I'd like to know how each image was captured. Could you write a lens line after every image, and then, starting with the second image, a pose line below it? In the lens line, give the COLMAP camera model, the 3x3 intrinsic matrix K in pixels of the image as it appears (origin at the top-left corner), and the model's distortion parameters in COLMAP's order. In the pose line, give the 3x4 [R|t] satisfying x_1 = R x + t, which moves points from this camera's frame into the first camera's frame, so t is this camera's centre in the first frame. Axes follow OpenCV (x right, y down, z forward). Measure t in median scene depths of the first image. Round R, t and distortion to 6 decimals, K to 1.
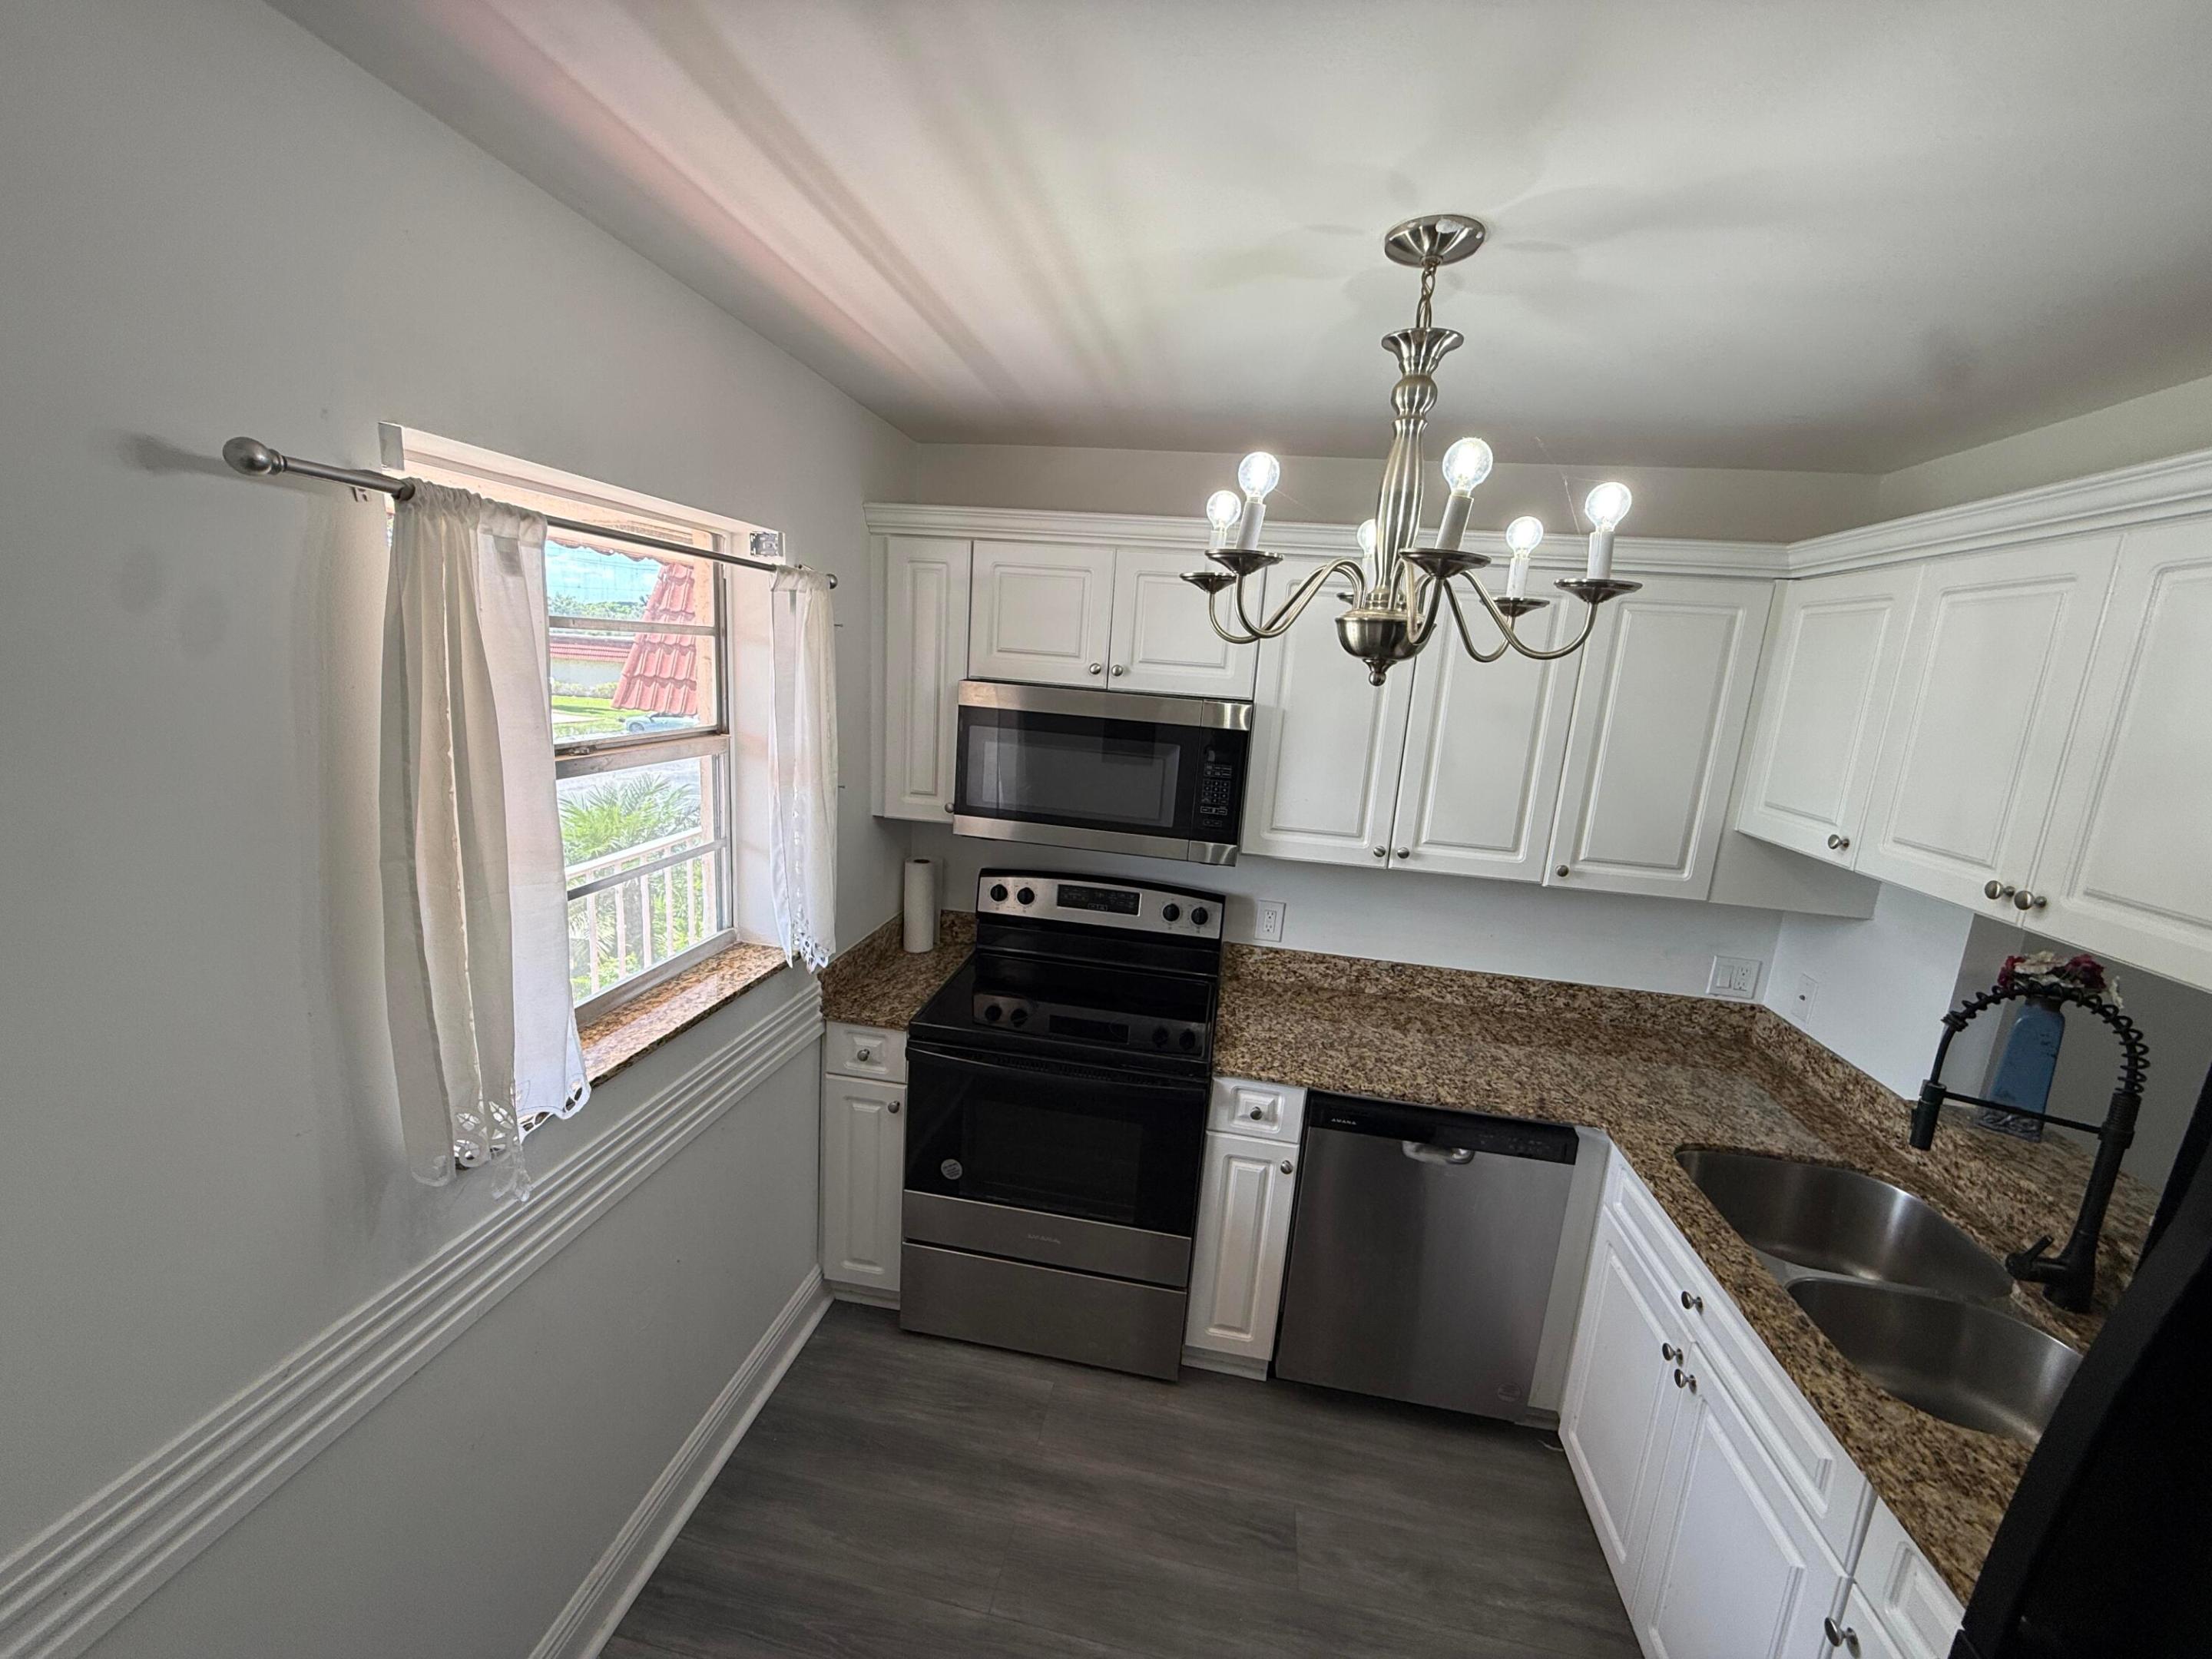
lens RADIAL K [[877.7, 0, 1099.1], [0, 877.7, 830.3], [0, 0, 1]] dist [-0.000443, -0.000248]
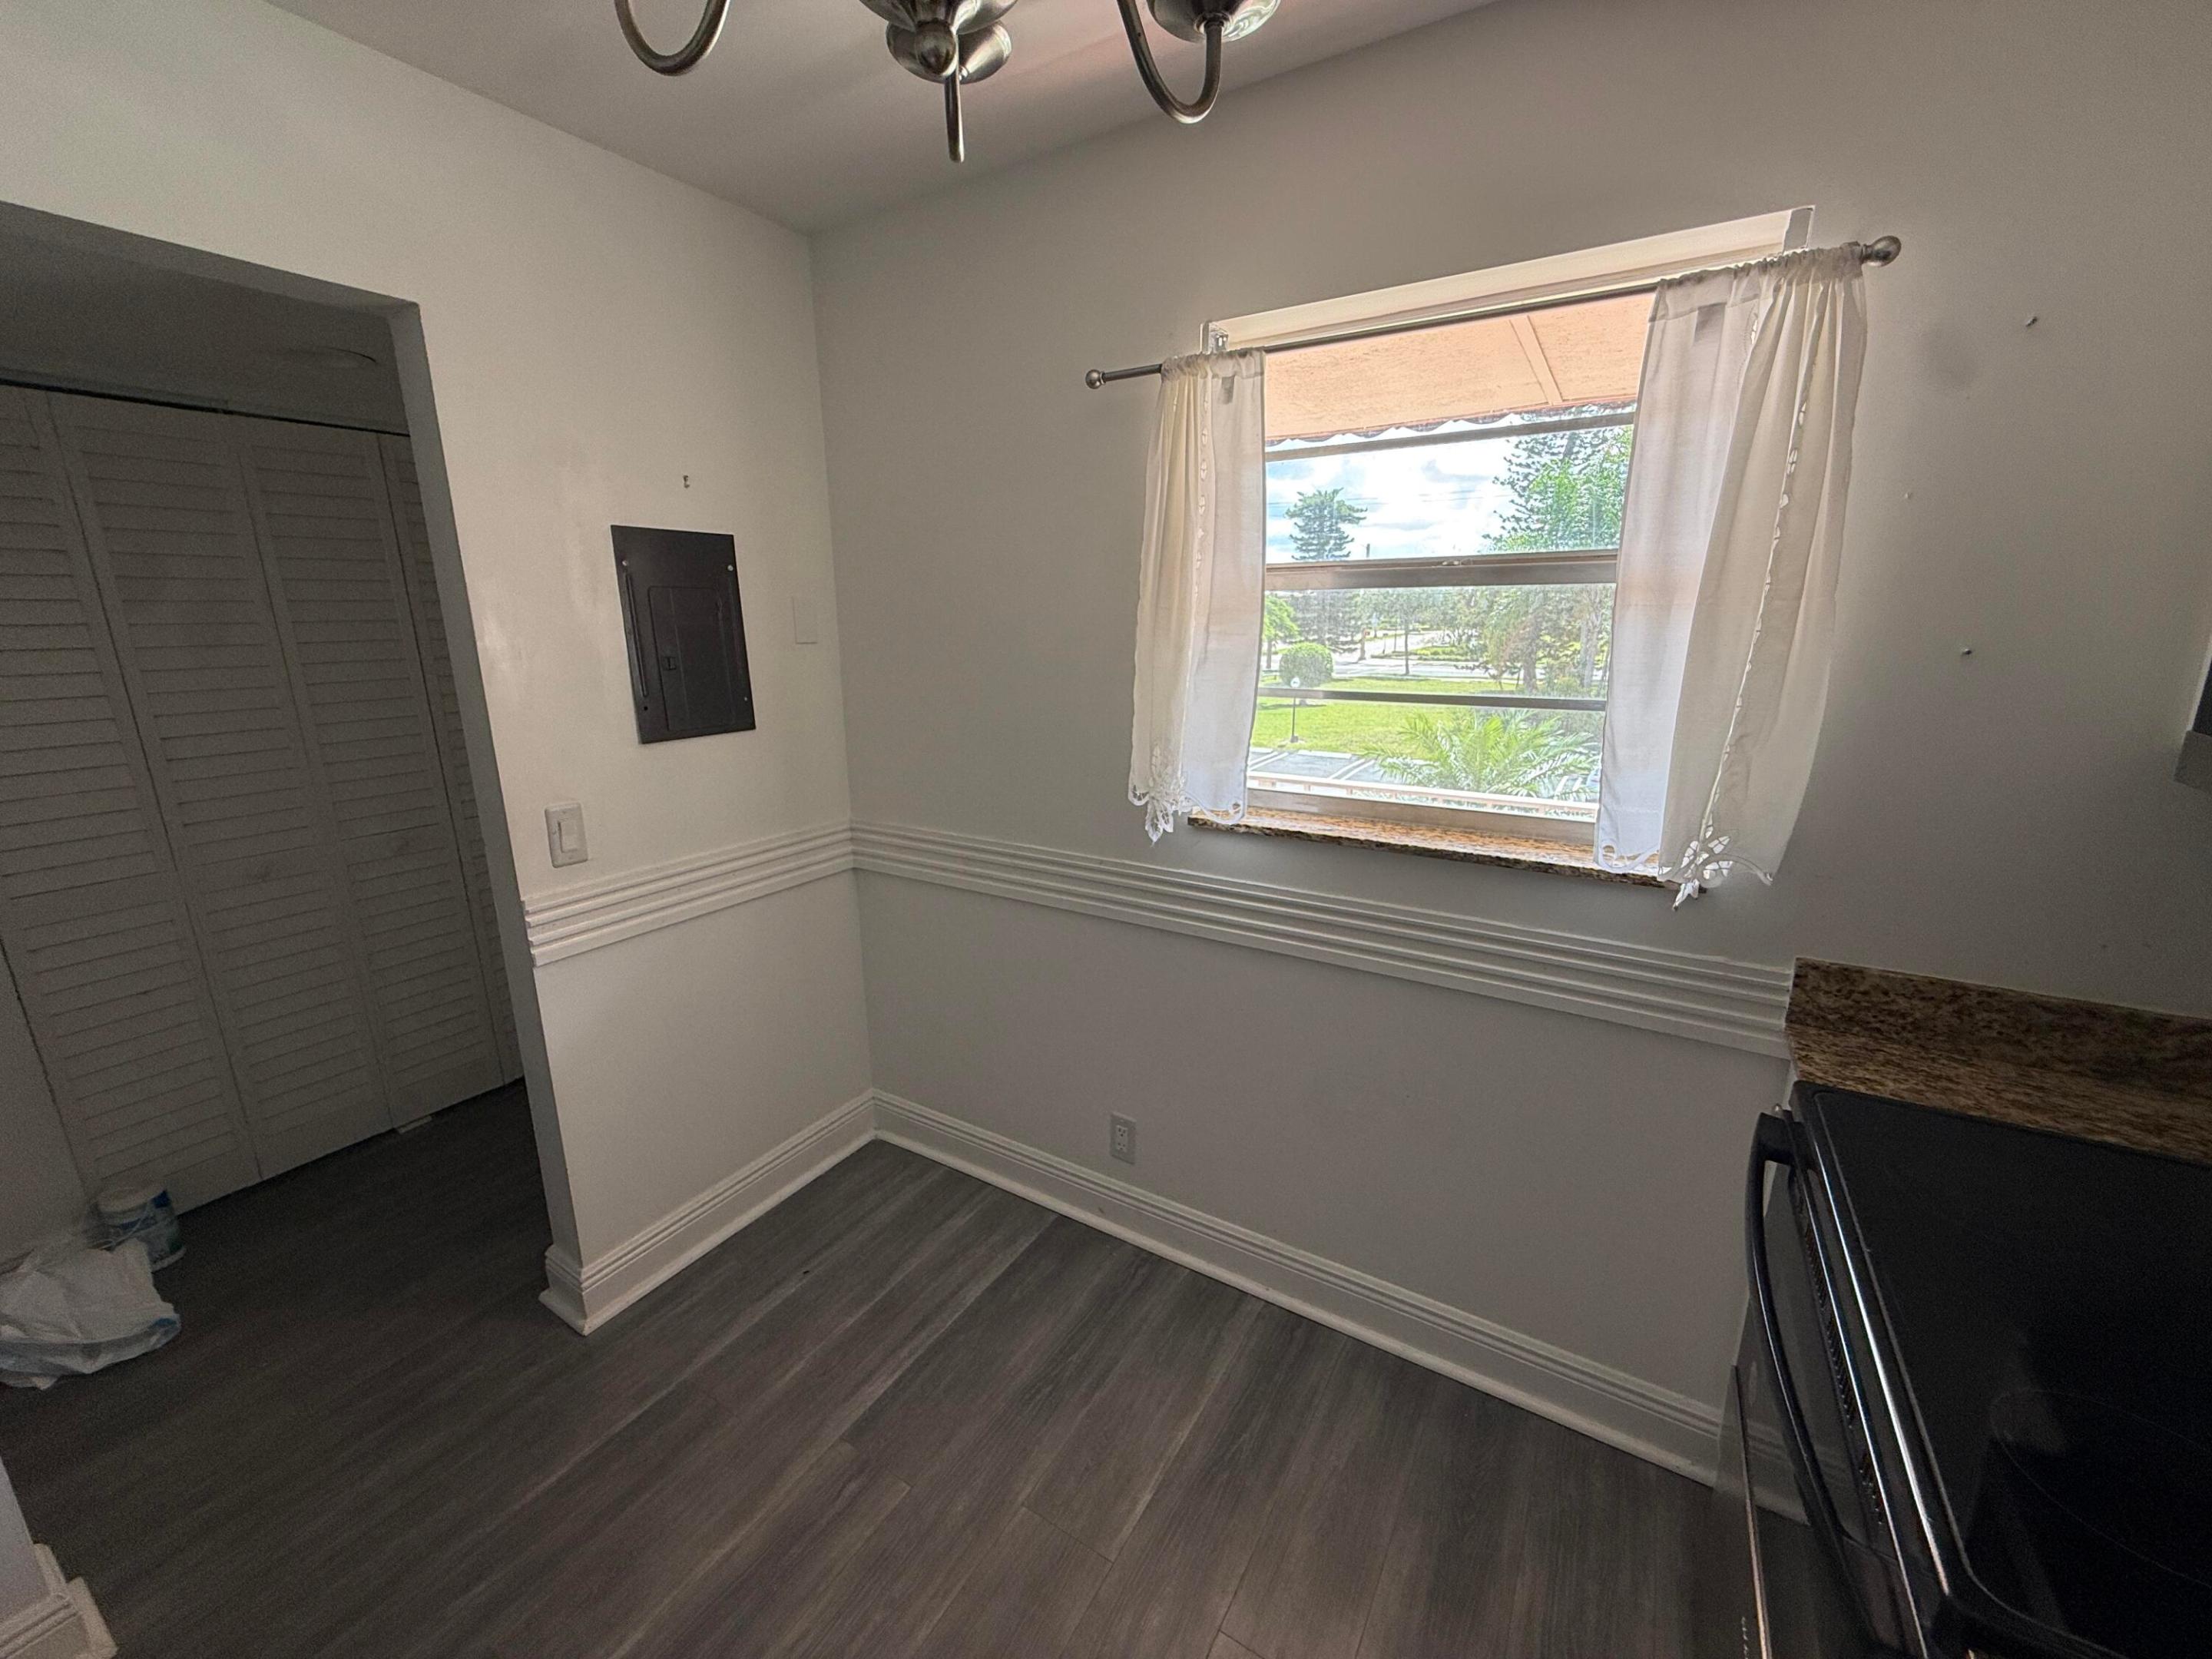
lens RADIAL K [[877.7, 0, 1099.1], [0, 877.7, 830.3], [0, 0, 1]] dist [-0.000443, -0.000248]
pose [[-0.376769, 0.158434, -0.912658, 0.361641], [-0.197792, 0.948781, 0.246358, 0.023769], [0.904944, 0.273336, -0.326134, 0.661310]]
